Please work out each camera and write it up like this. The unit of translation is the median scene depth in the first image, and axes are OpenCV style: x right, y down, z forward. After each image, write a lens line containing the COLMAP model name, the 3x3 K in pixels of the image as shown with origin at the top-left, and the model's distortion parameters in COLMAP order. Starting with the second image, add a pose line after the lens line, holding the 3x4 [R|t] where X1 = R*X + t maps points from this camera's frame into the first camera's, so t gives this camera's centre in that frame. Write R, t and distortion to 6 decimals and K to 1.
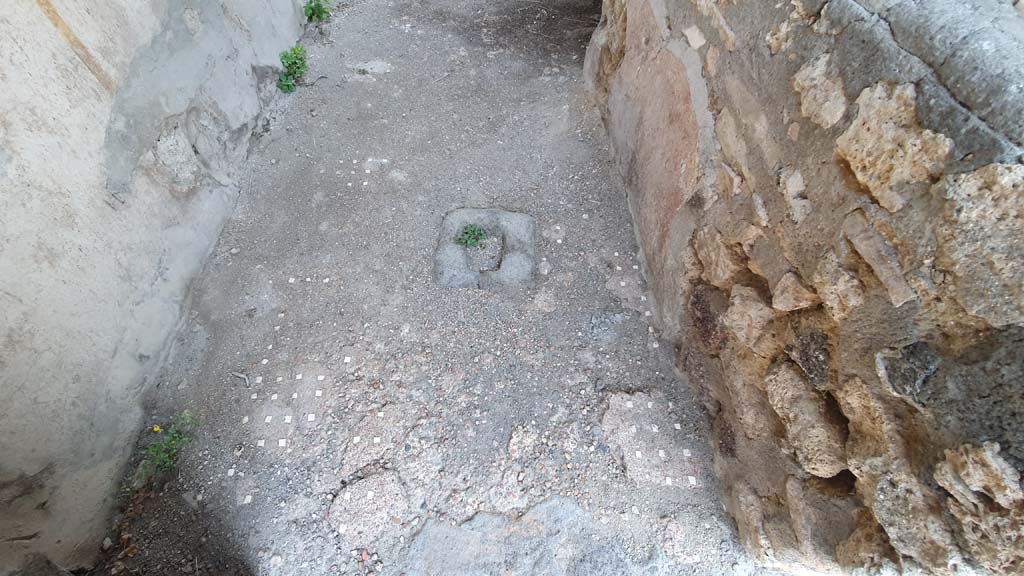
lens RADIAL K [[404.5, 0, 506.2], [0, 404.5, 285.5], [0, 0, 1]] dist [0.009940, -0.015547]
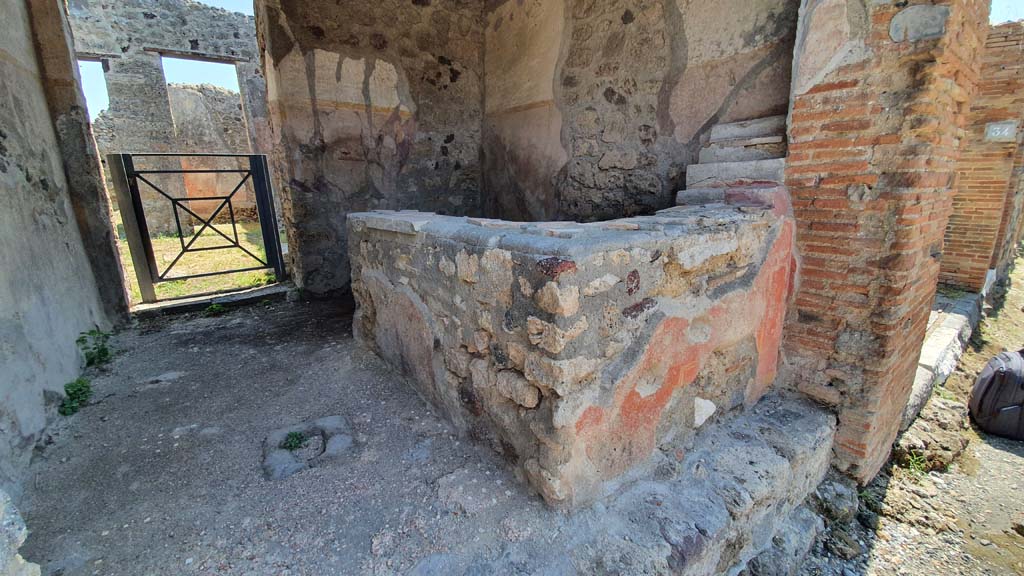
lens RADIAL K [[404.5, 0, 508.6], [0, 404.5, 286.2], [0, 0, 1]] dist [0.009940, -0.015547]
pose [[0.829517, -0.159693, 0.535163, -0.127441], [0.480024, 0.693640, -0.537067, 0.516025], [-0.285444, 0.702397, 0.652043, -0.302560]]
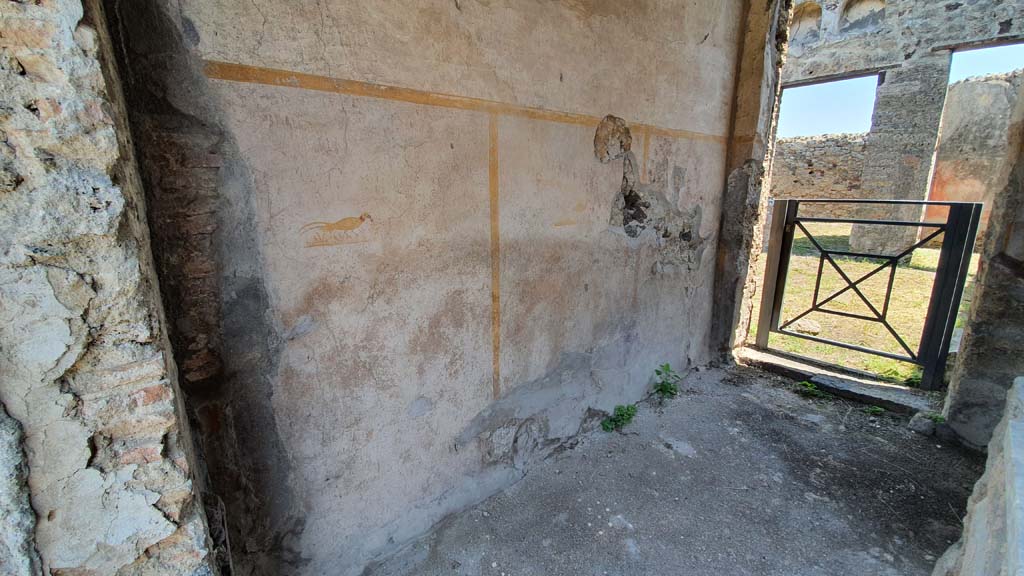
lens RADIAL K [[404.5, 0, 506.4], [0, 404.5, 284.8], [0, 0, 1]] dist [0.009940, -0.015547]
pose [[0.598577, 0.177879, -0.781067, 0.264677], [-0.664413, 0.654933, -0.360025, -0.137926], [0.447506, 0.734453, 0.510213, -0.196008]]
